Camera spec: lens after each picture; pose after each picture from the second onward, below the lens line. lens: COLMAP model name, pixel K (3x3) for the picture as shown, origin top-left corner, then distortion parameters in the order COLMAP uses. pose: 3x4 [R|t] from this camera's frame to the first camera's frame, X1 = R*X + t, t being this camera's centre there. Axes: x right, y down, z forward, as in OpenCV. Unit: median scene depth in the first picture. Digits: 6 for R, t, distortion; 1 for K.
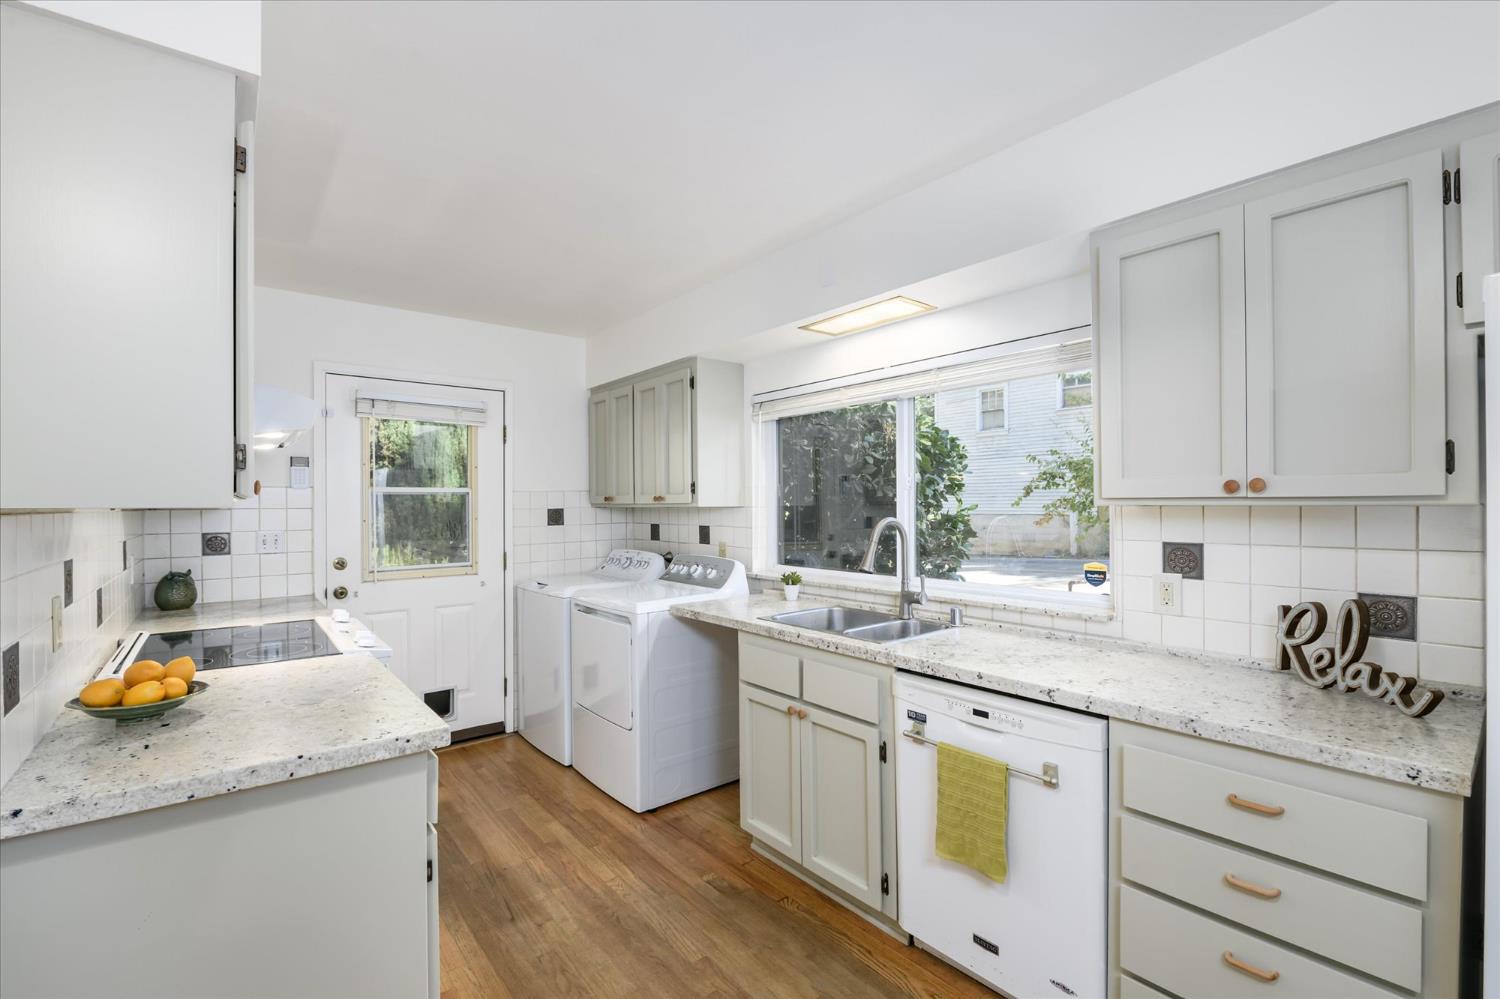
lens RADIAL K [[650.8, 0, 739.8], [0, 650.8, 507.6], [0, 0, 1]] dist [-0.012664, -0.004086]
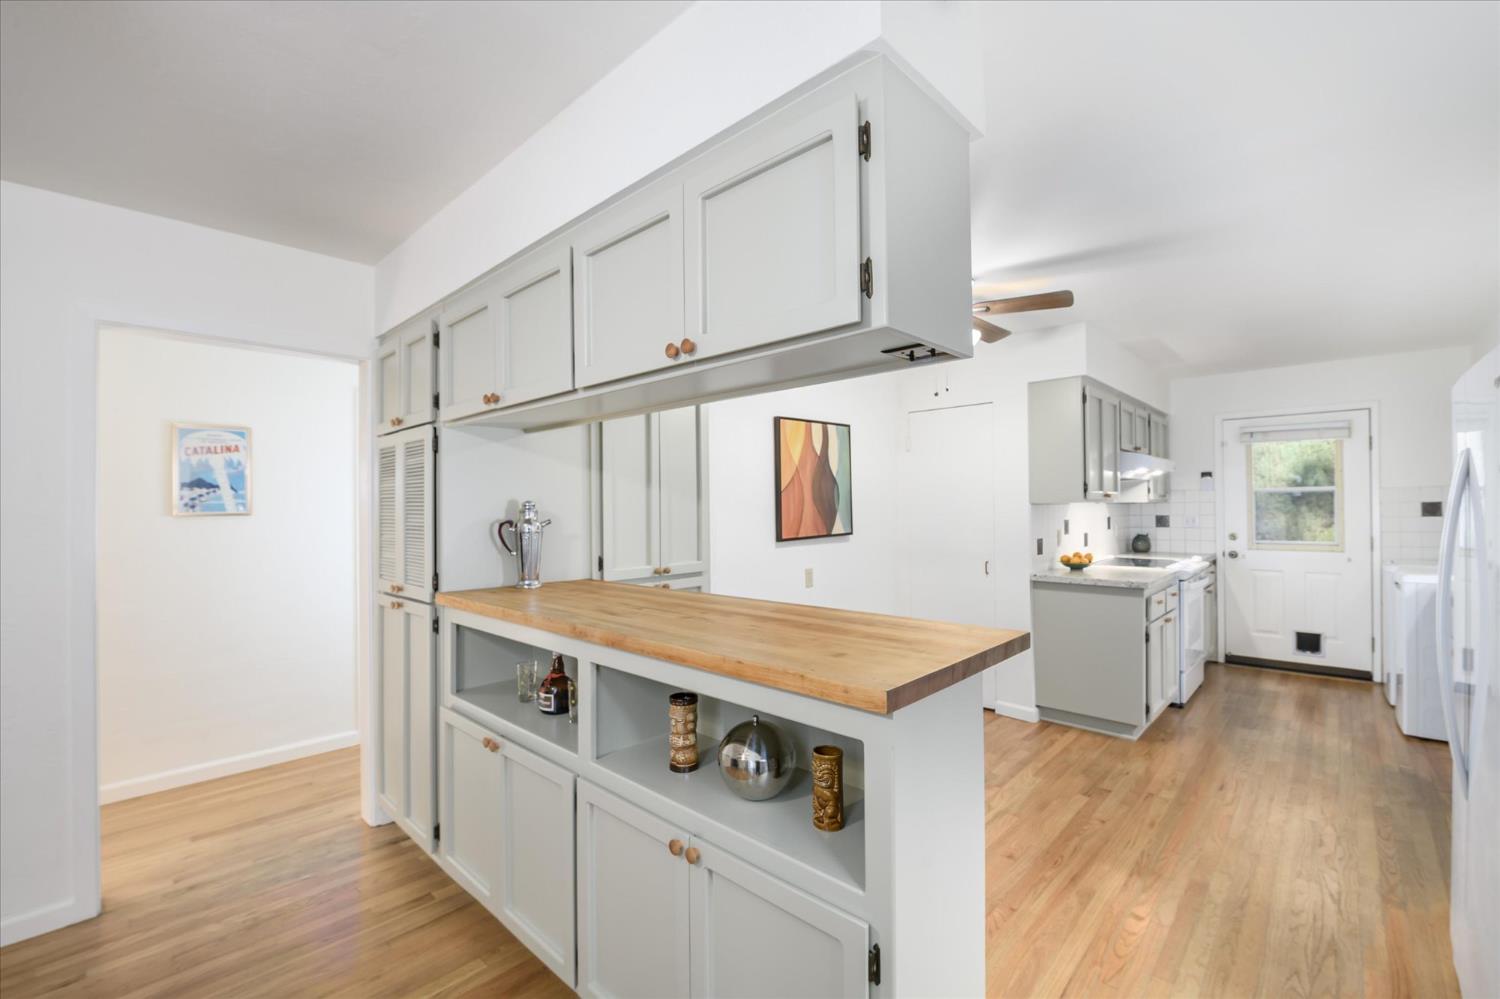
lens RADIAL K [[650.8, 0, 735.6], [0, 650.8, 494.6], [0, 0, 1]] dist [-0.012664, -0.004086]
pose [[0.127200, -0.011494, -0.991810, 0.848683], [0.004227, 0.999930, -0.011046, -0.004942], [0.991868, -0.002787, 0.127240, -0.449104]]
